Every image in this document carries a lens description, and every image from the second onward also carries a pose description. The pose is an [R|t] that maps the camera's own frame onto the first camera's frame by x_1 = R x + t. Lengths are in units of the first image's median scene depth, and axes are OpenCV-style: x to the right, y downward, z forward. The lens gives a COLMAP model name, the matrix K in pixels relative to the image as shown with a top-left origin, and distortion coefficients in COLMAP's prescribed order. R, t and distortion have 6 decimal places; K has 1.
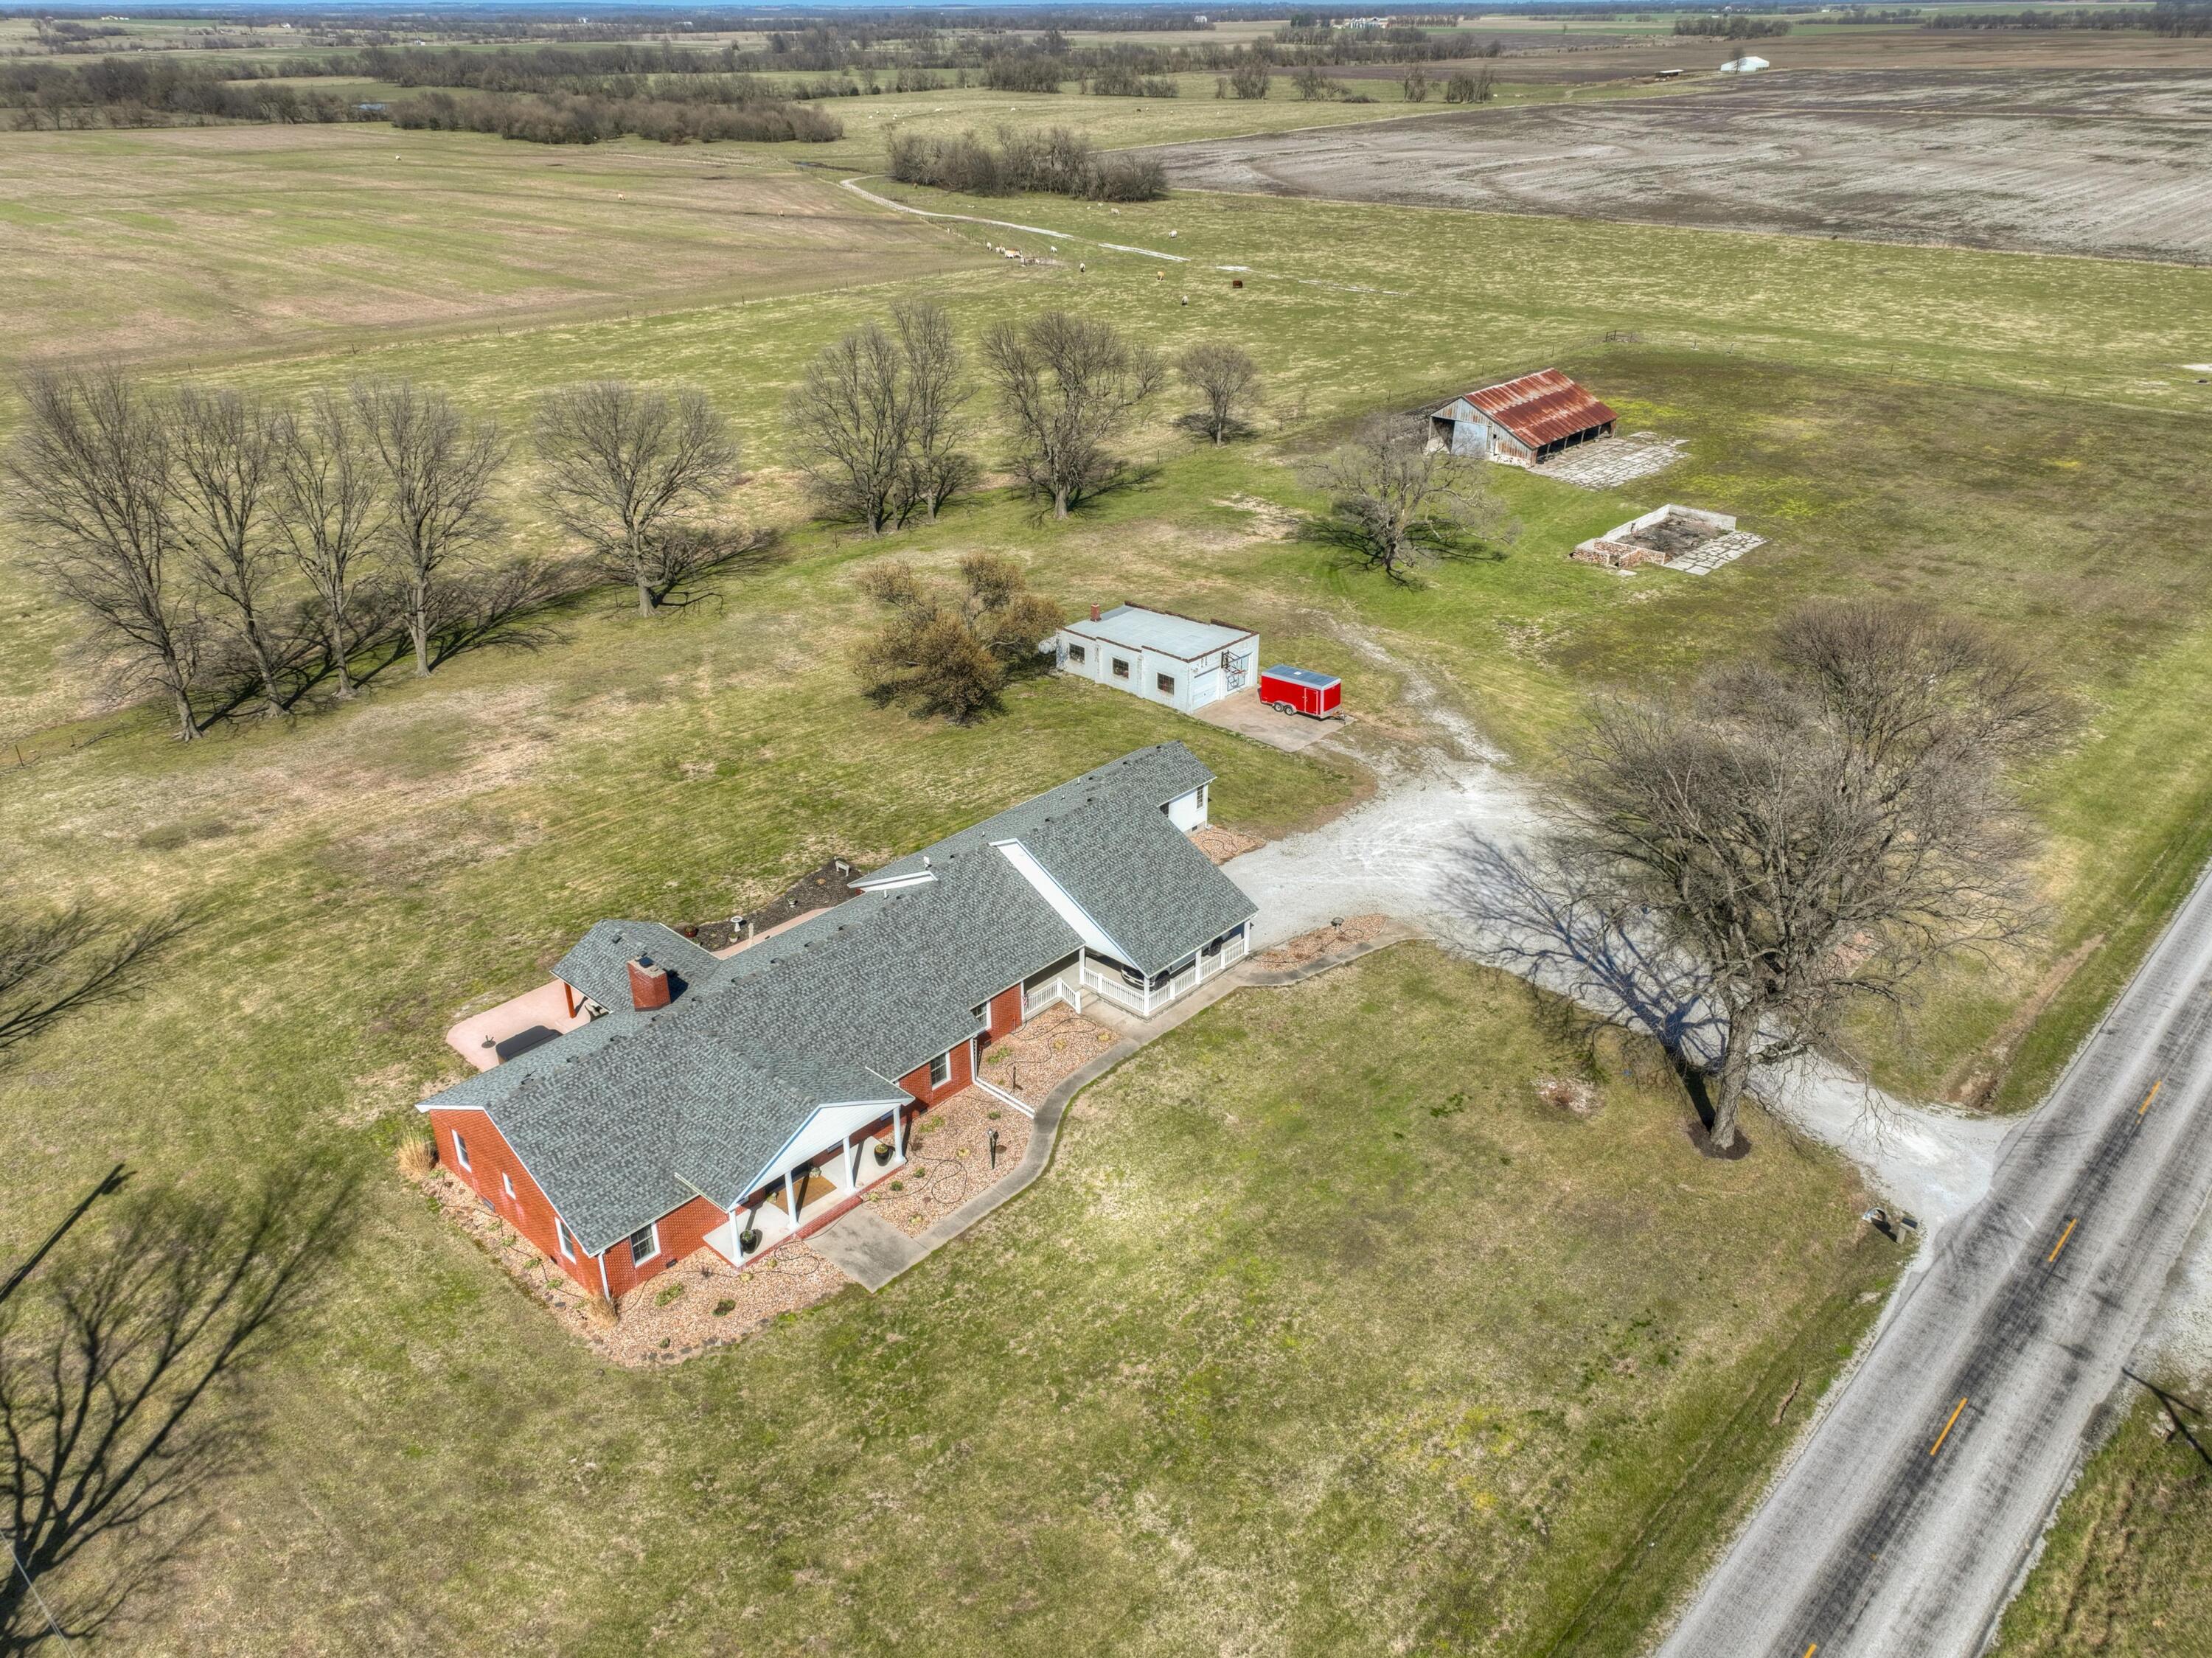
lens RADIAL K [[1603.9, 0, 1106.0], [0, 1603.9, 829.0], [0, 0, 1]] dist [0.000625, 0.007398]
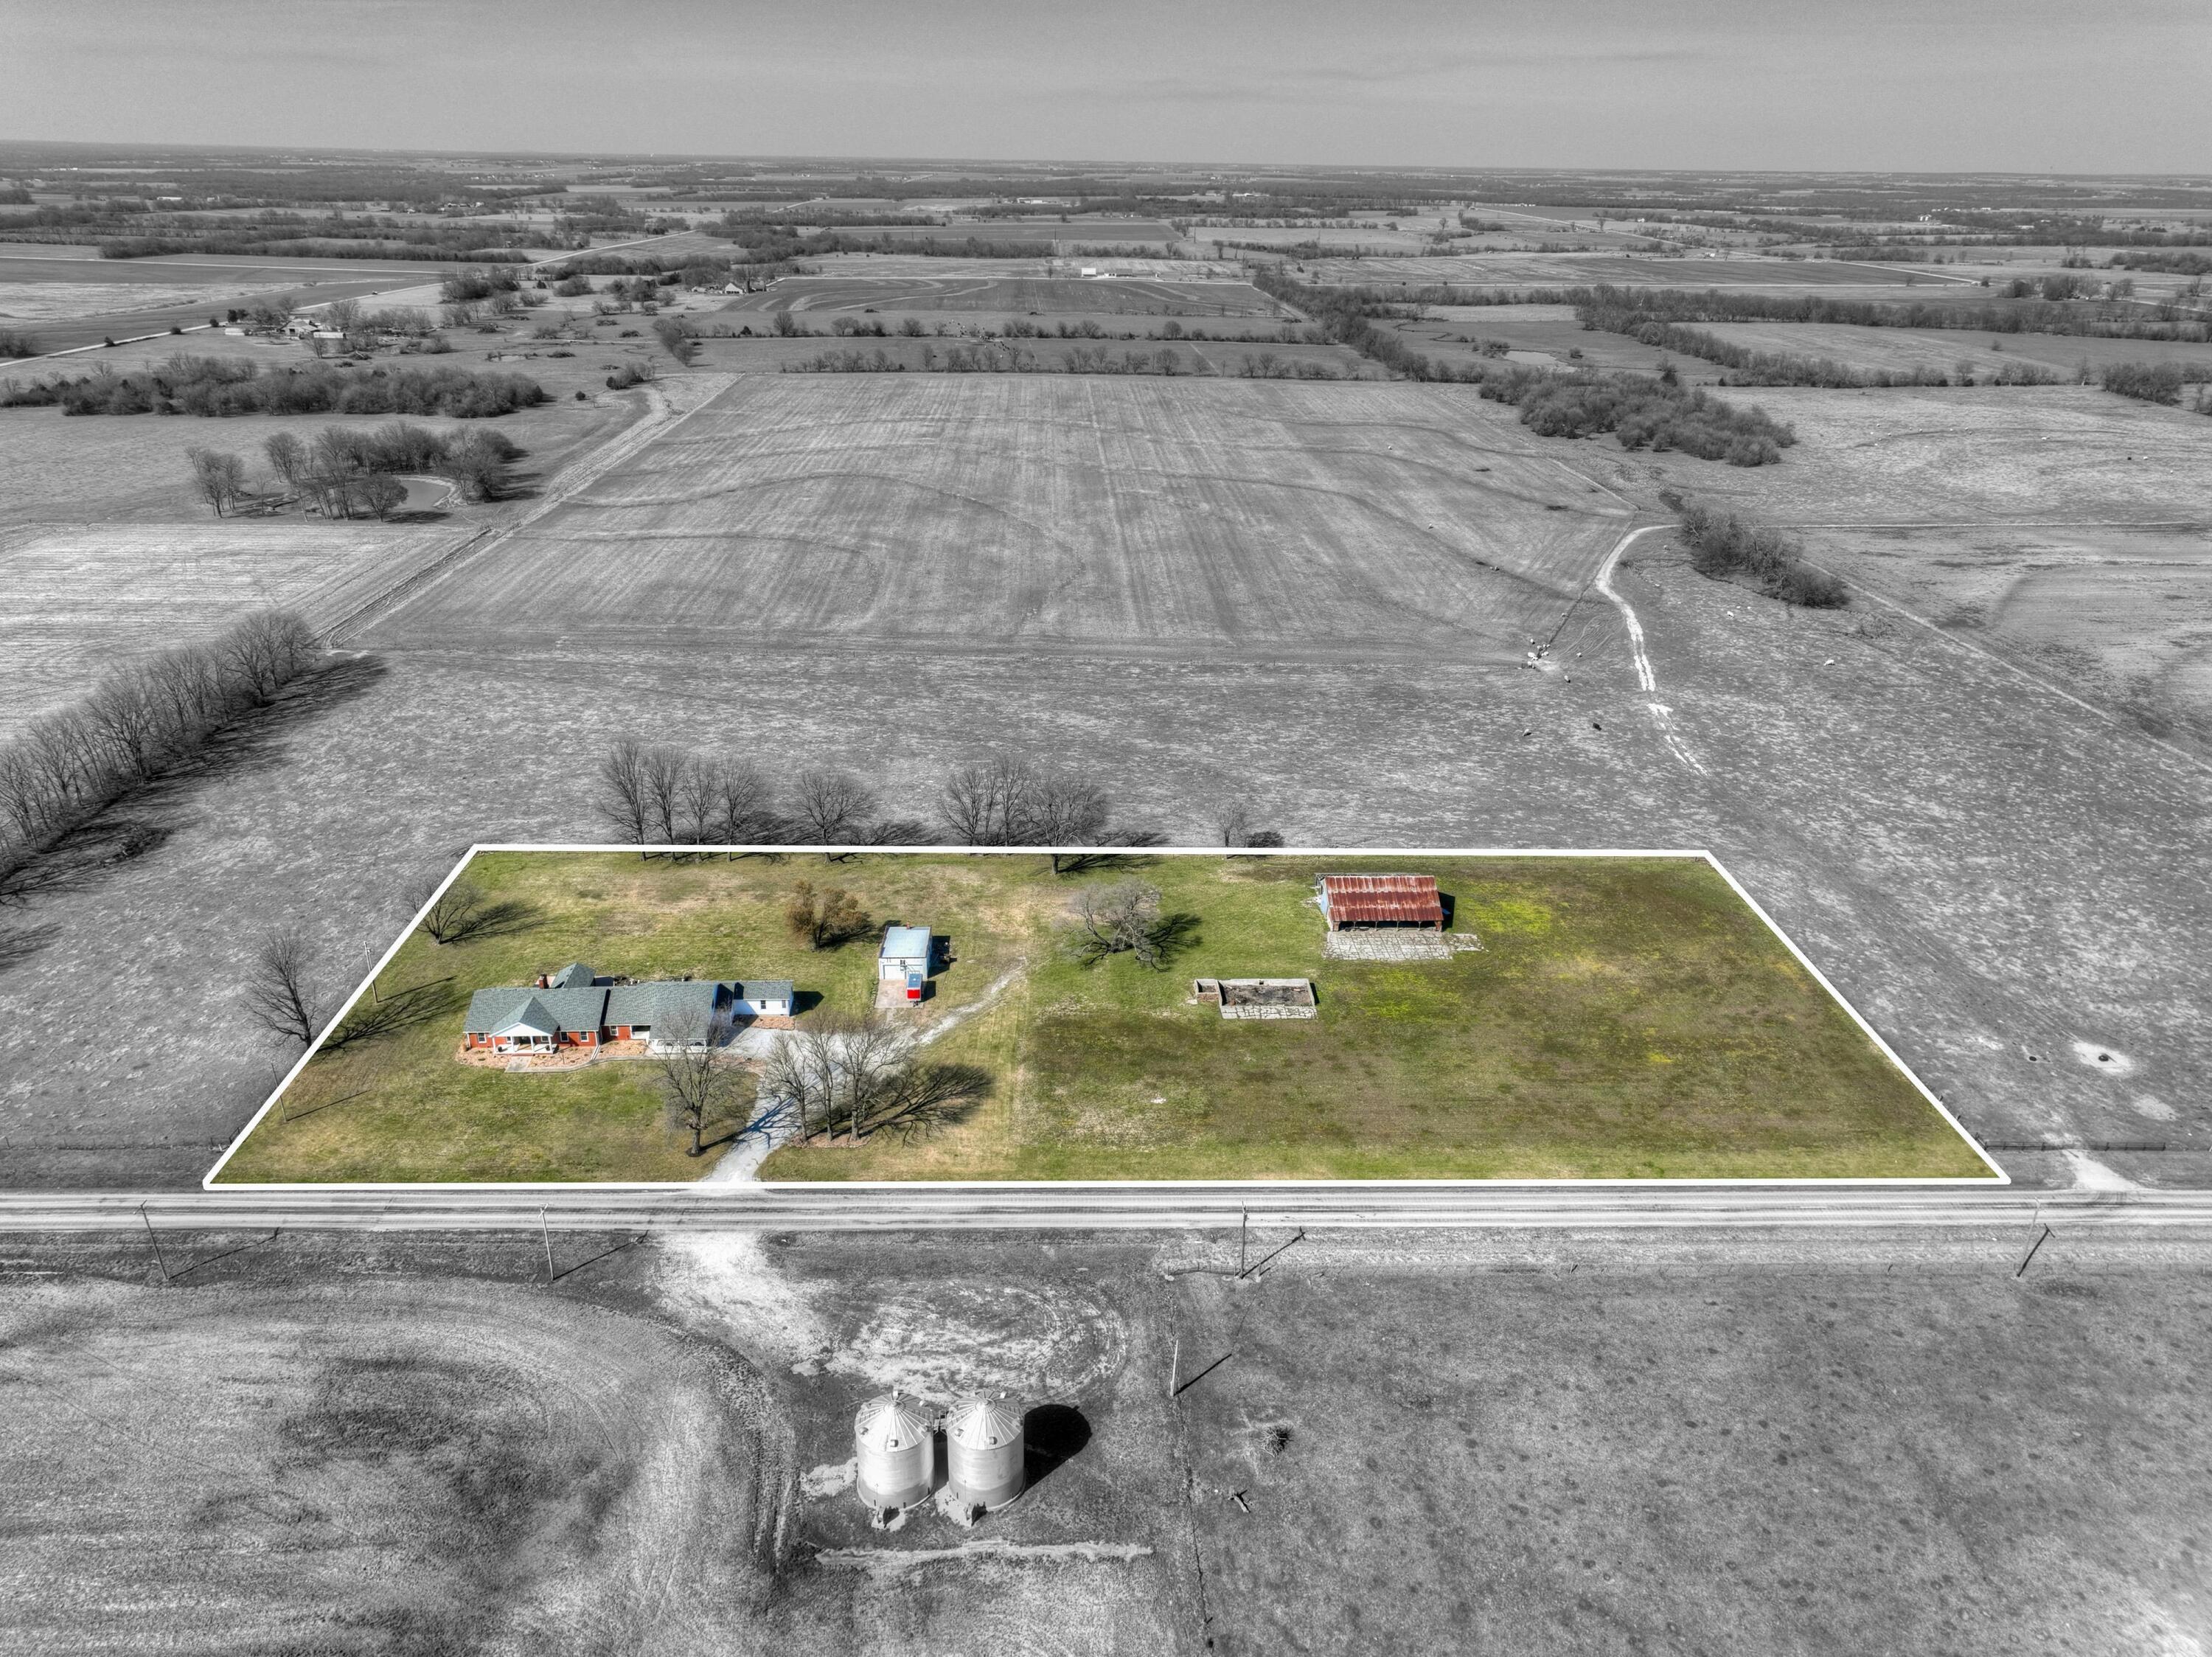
lens RADIAL K [[1548.0, 0, 1106.0], [0, 1548.0, 828.5], [0, 0, 1]] dist [-0.000598, 0.015726]
pose [[0.710773, 0.294713, -0.638706, 1.448986], [-0.337991, 0.939402, 0.057333, -0.452010], [0.616898, 0.175126, 0.767312, -0.501008]]
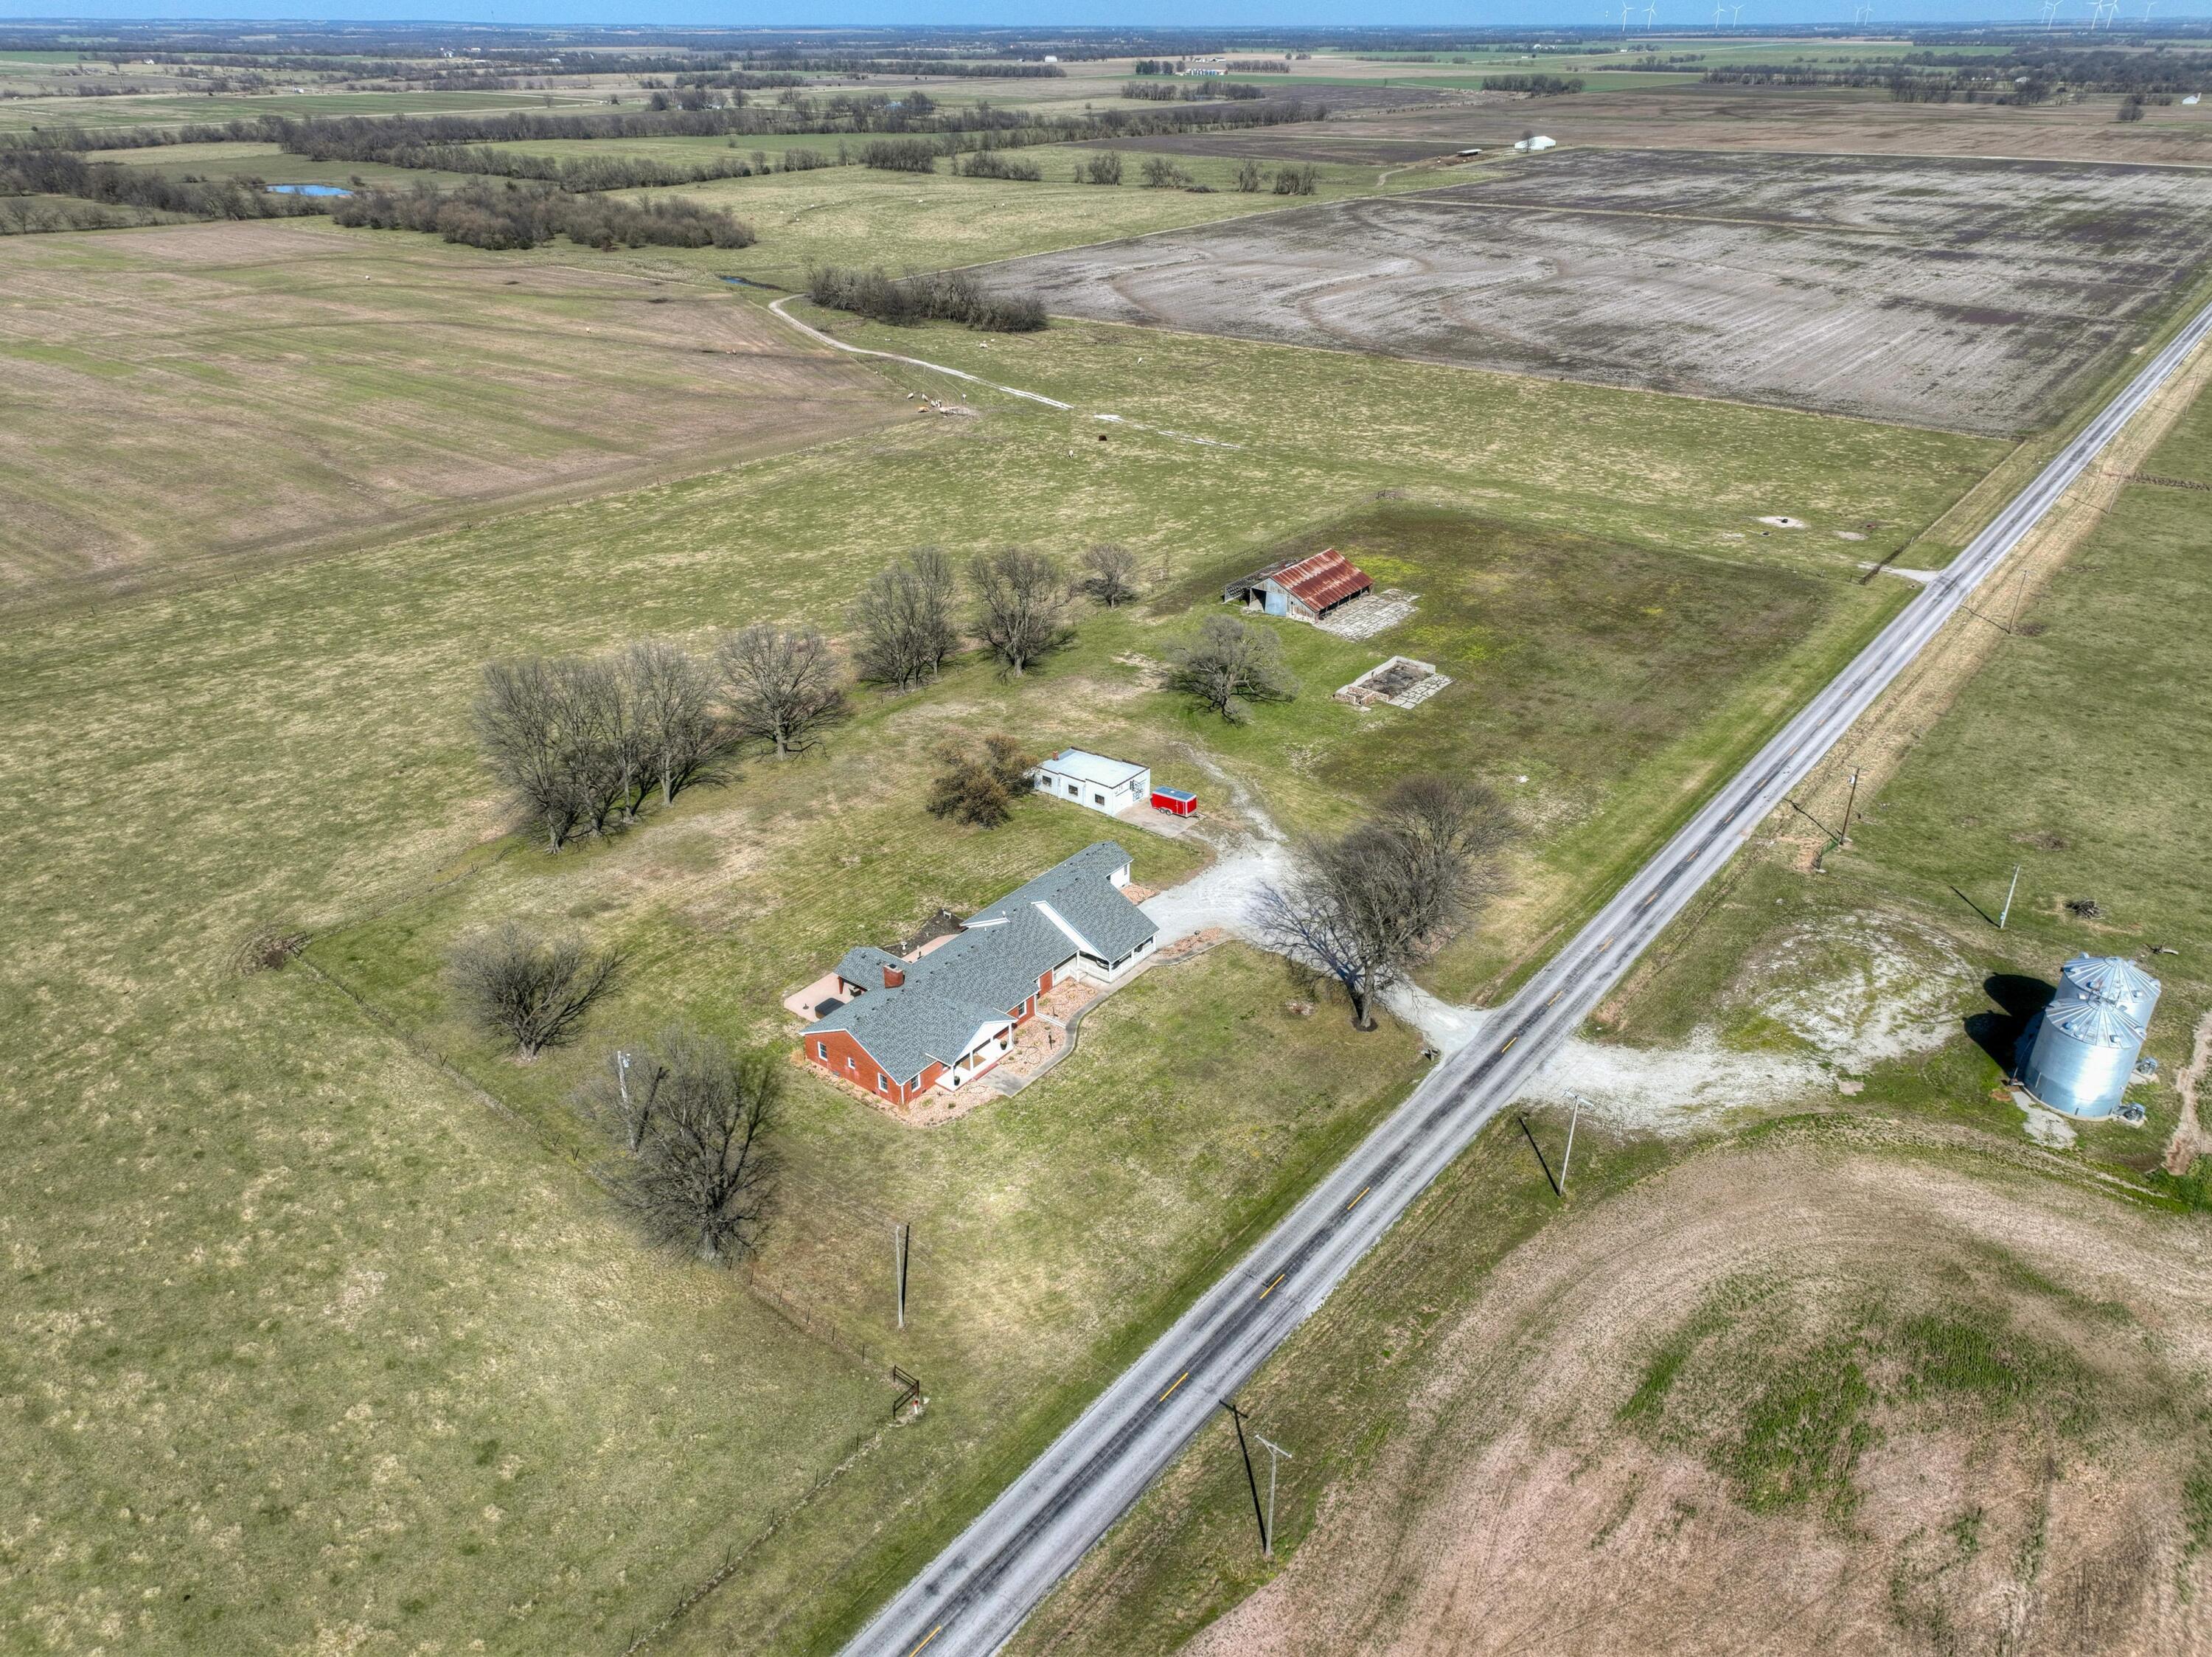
lens RADIAL K [[1548.0, 0, 1106.0], [0, 1548.0, 828.5], [0, 0, 1]] dist [-0.000598, 0.015726]
pose [[0.996285, -0.035037, 0.078671, -0.080743], [0.034620, 0.999378, 0.006655, -0.060603], [-0.078855, -0.003906, 0.996878, -0.631197]]
